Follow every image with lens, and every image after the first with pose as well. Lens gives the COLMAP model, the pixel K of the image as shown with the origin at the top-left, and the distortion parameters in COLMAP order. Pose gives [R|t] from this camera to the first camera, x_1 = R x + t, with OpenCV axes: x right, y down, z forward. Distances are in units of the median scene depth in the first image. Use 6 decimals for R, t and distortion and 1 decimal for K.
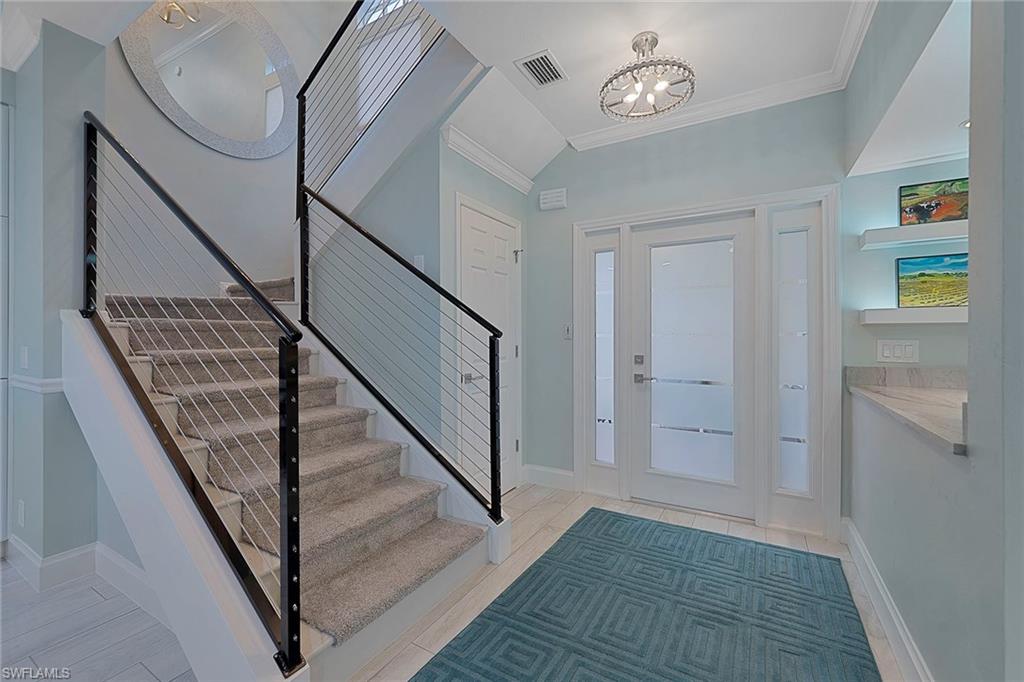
lens RADIAL K [[418.8, 0, 512.9], [0, 418.8, 337.6], [0, 0, 1]] dist [0.000794, -0.000463]
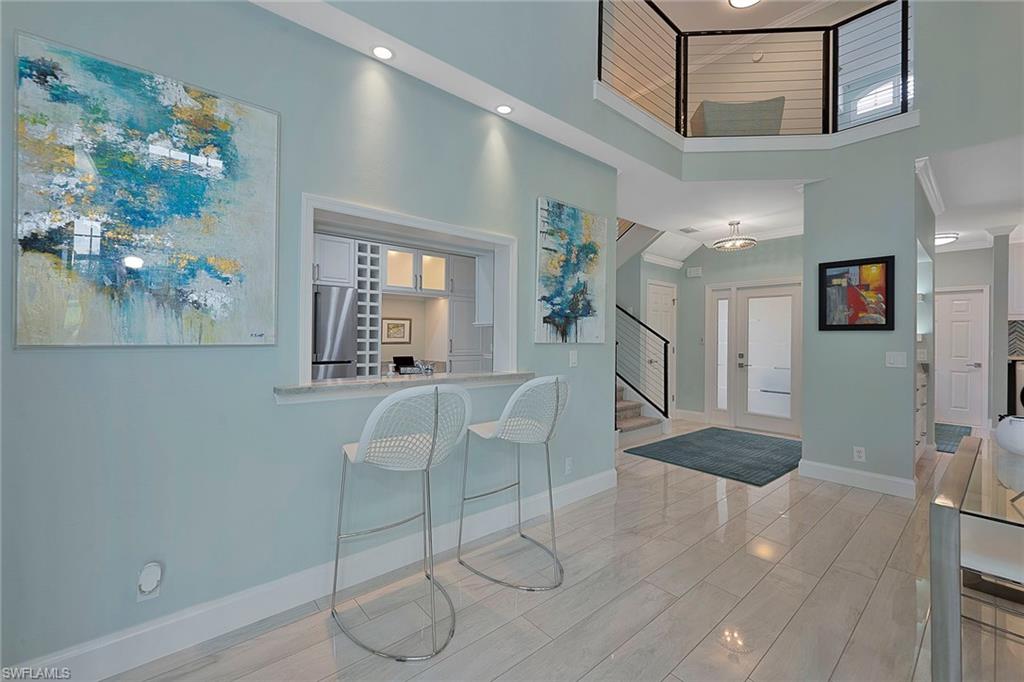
lens RADIAL K [[418.8, 0, 505.2], [0, 418.8, 335.6], [0, 0, 1]] dist [0.000794, -0.000463]
pose [[0.941976, 0.011607, -0.335479, -0.090284], [-0.013071, 0.999912, -0.002106, -0.025076], [0.335425, 0.006369, 0.942045, -1.345446]]
